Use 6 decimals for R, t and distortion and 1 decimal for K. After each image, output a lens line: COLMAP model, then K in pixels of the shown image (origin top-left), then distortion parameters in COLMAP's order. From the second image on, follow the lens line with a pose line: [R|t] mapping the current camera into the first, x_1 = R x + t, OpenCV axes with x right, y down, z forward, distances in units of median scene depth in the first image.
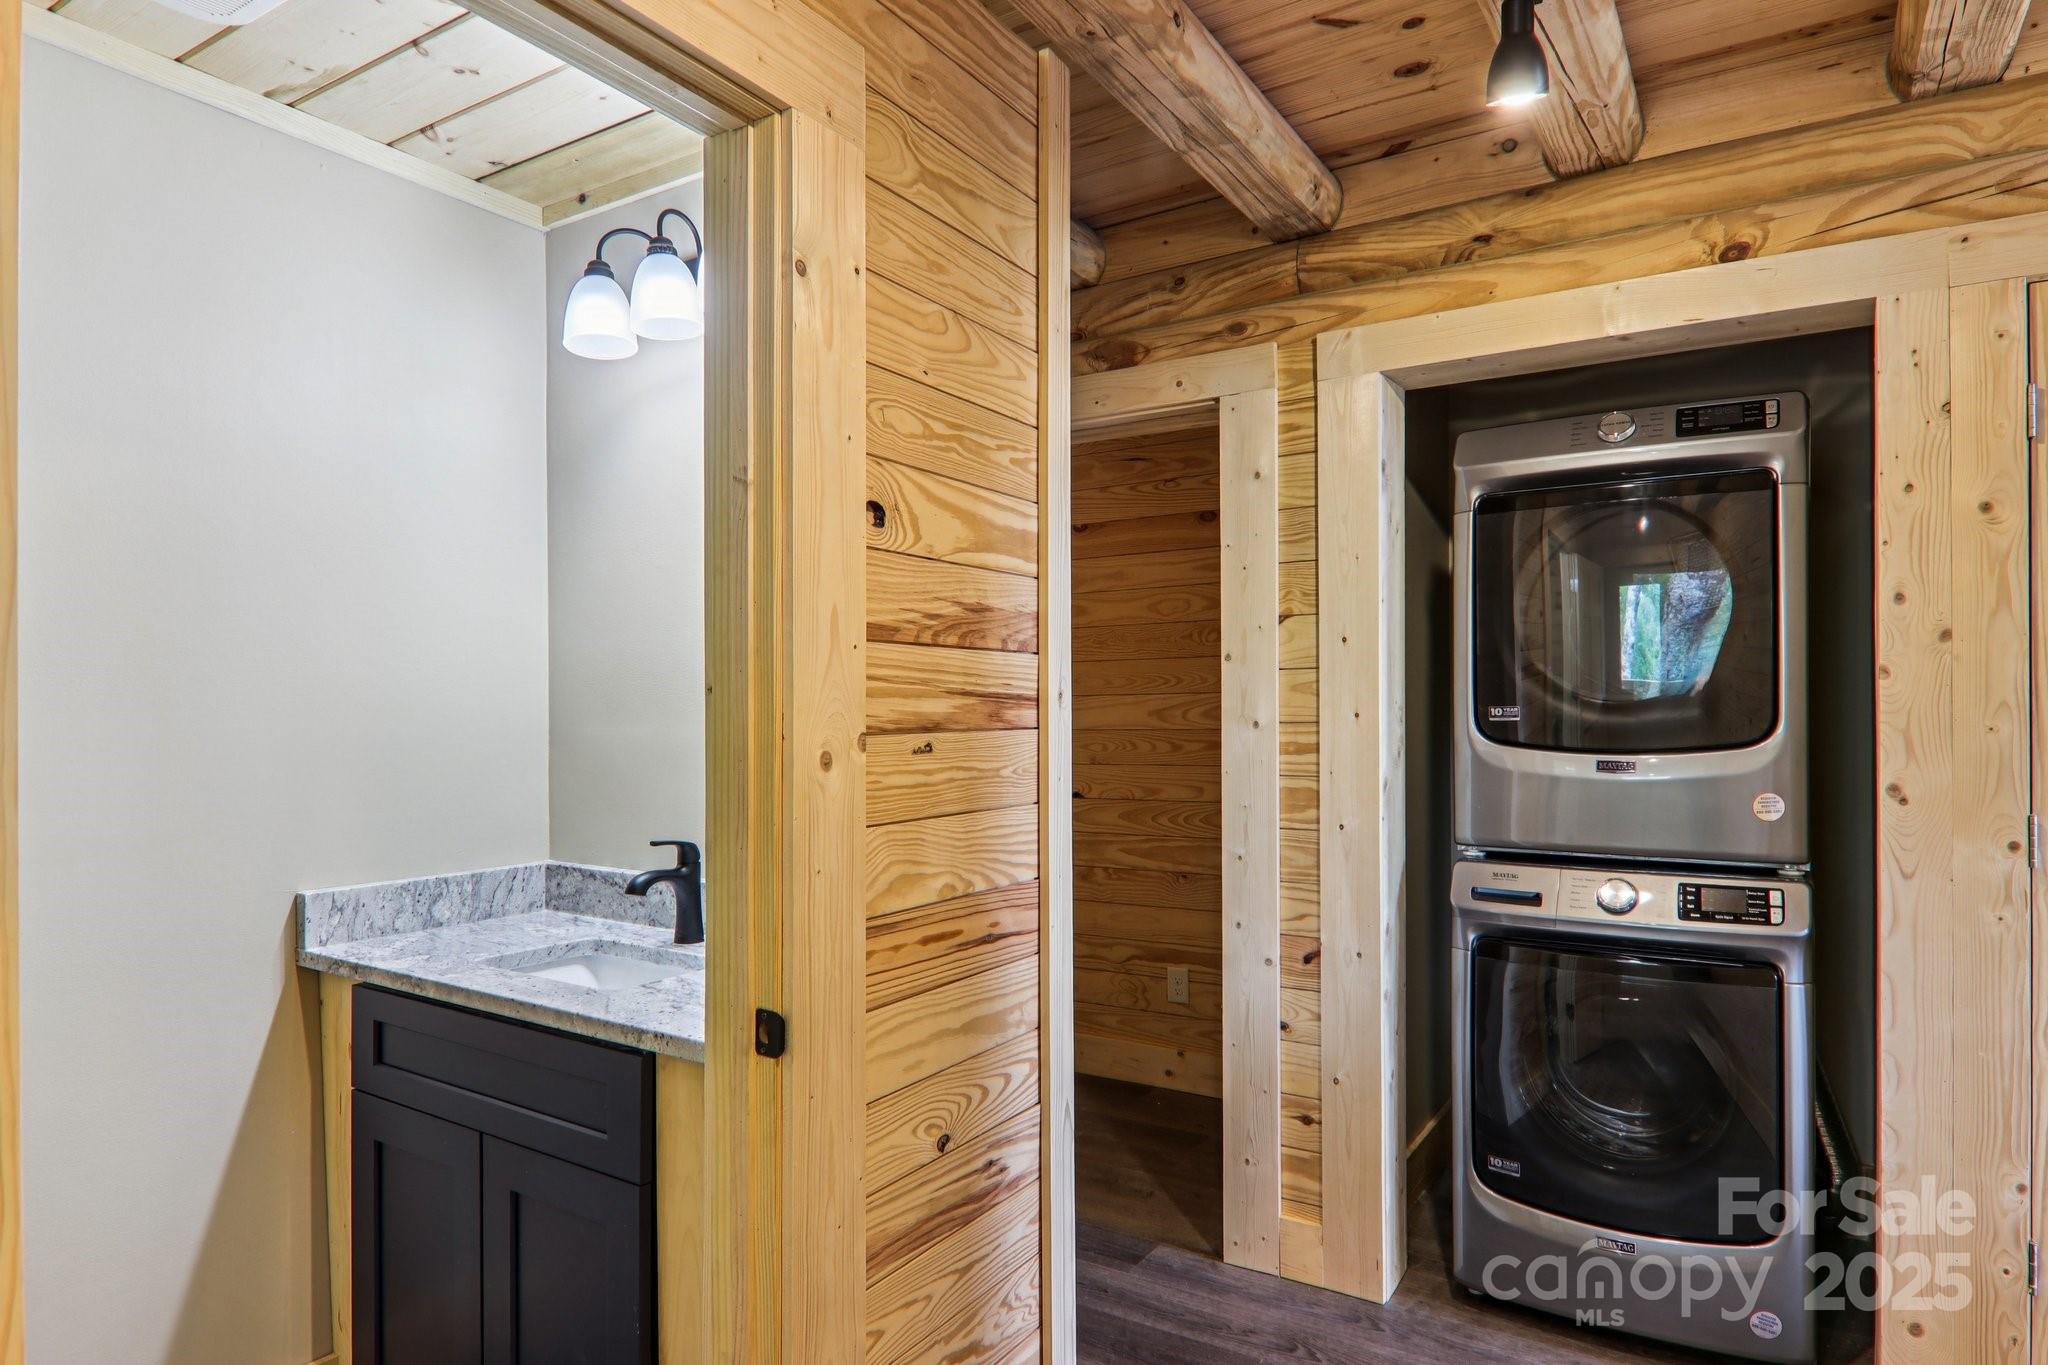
lens RADIAL K [[1166.4, 0, 1007.9], [0, 1166.4, 725.1], [0, 0, 1]] dist [0.001810, -0.018502]
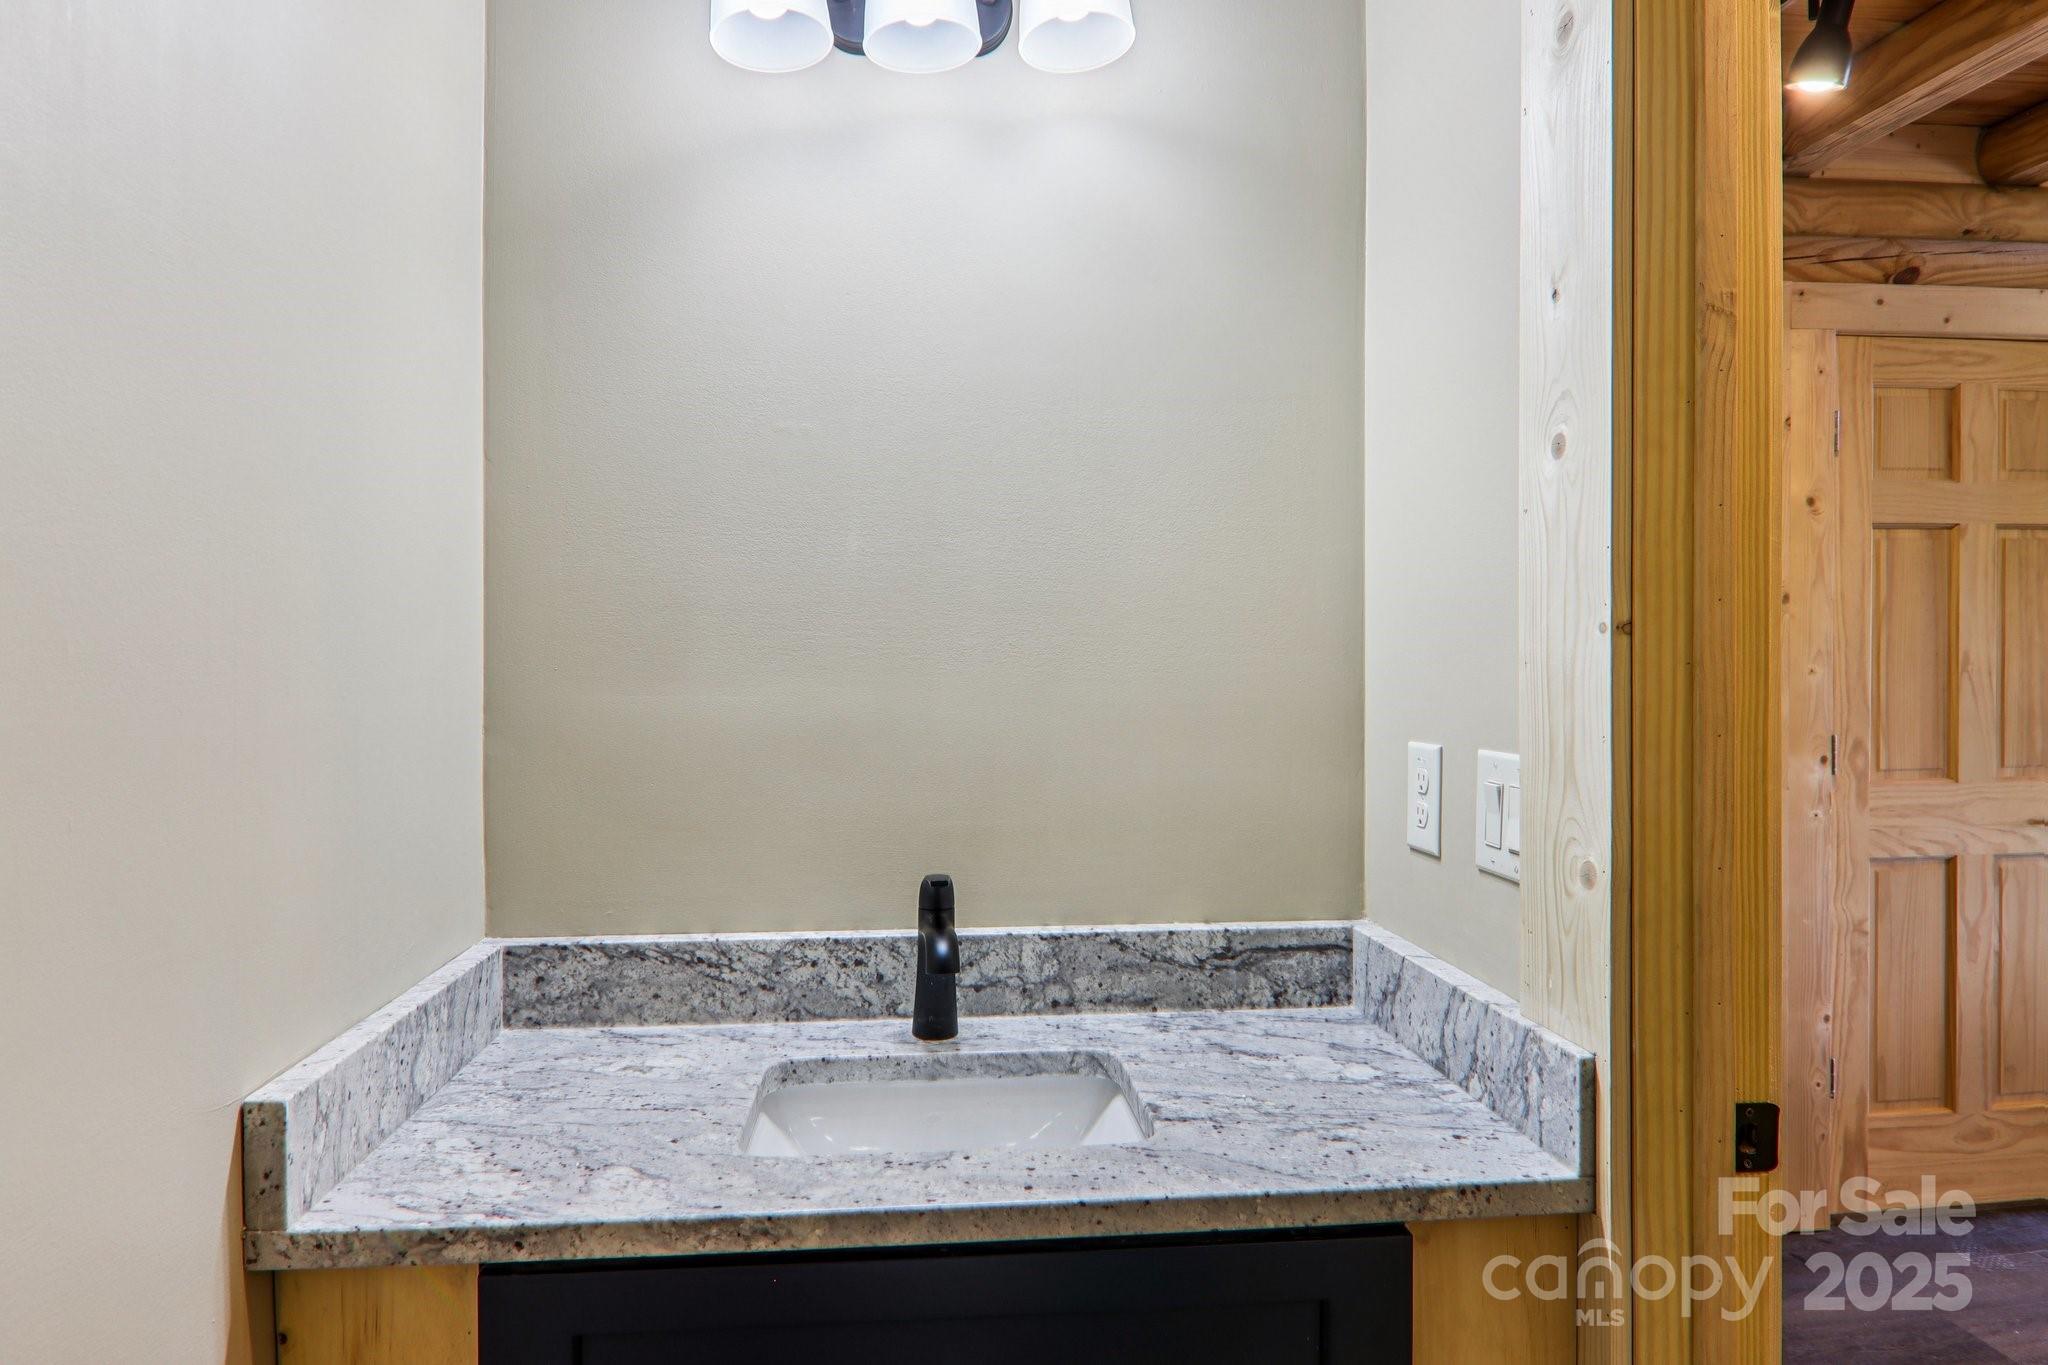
lens RADIAL K [[1166.4, 0, 1020.6], [0, 1166.4, 670.7], [0, 0, 1]] dist [0.001810, -0.018502]
pose [[0.791374, -0.010551, 0.611242, -0.668161], [0.016362, 0.999858, -0.003925, -0.006740], [-0.611114, 0.013107, 0.791434, 0.510374]]
